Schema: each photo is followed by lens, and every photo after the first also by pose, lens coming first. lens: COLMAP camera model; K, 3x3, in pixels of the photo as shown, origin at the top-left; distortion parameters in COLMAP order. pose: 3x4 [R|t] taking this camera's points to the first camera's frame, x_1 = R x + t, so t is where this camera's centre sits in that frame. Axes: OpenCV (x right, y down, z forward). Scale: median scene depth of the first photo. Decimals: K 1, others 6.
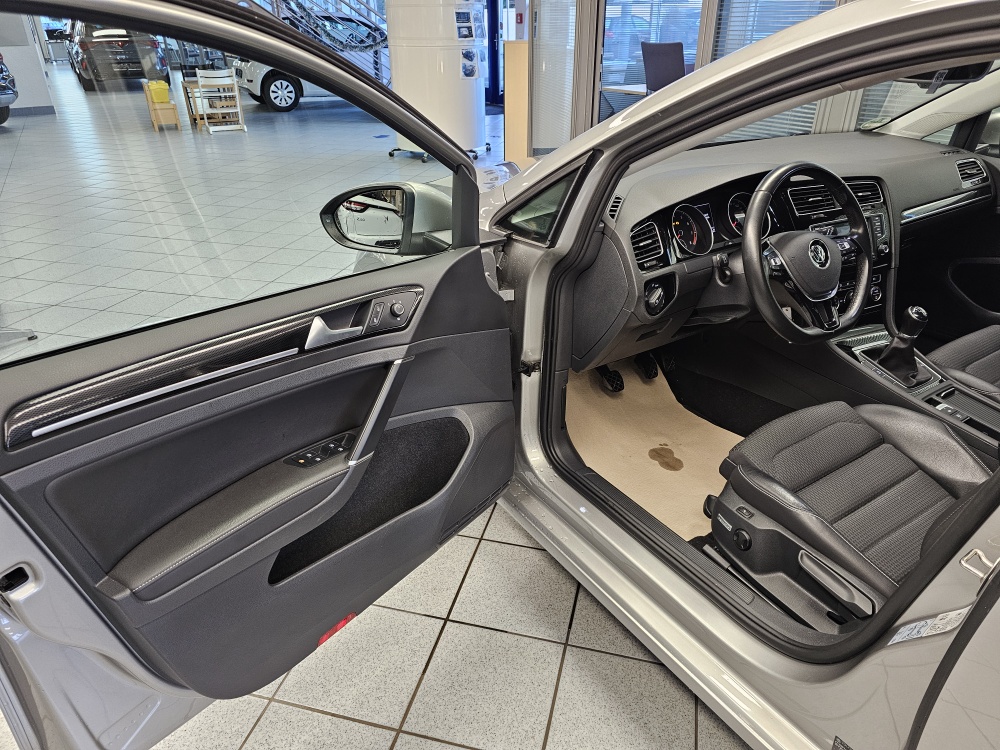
lens RADIAL K [[694.6, 0, 503.4], [0, 694.6, 375.1], [0, 0, 1]] dist [0.002183, -0.003535]
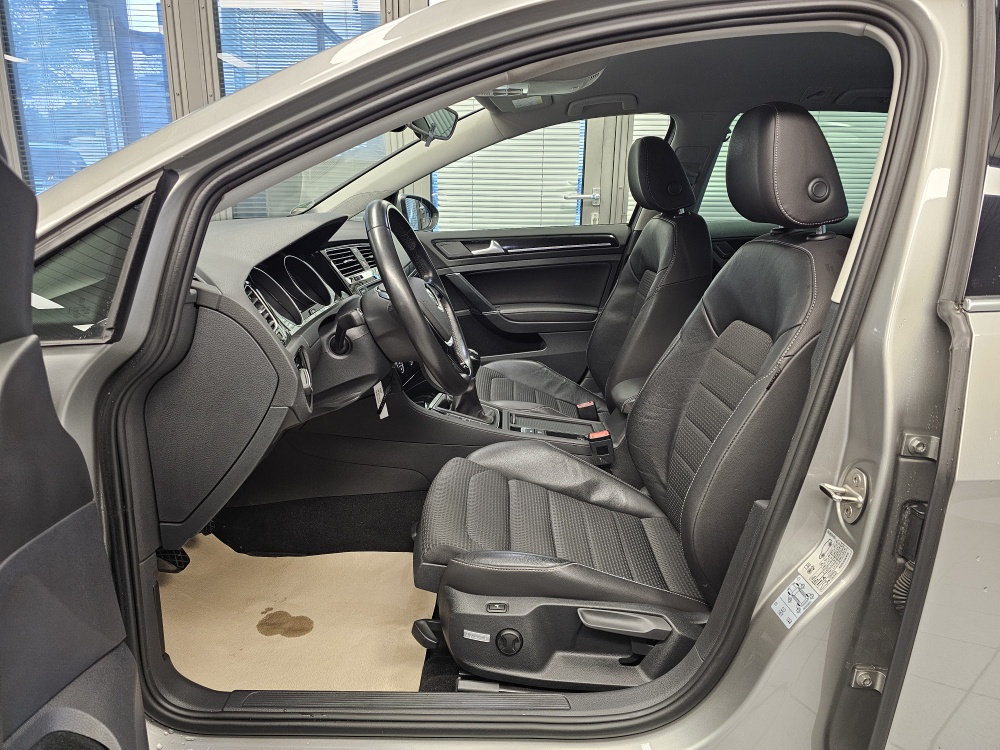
lens RADIAL K [[658.9, 0, 504.0], [0, 658.9, 356.7], [0, 0, 1]] dist [0.026581, 0.000026]
pose [[0.534802, -0.180896, 0.825387, -0.215947], [0.371651, 0.927615, -0.037507, -0.035639], [-0.758856, 0.326814, 0.563320, 0.475031]]
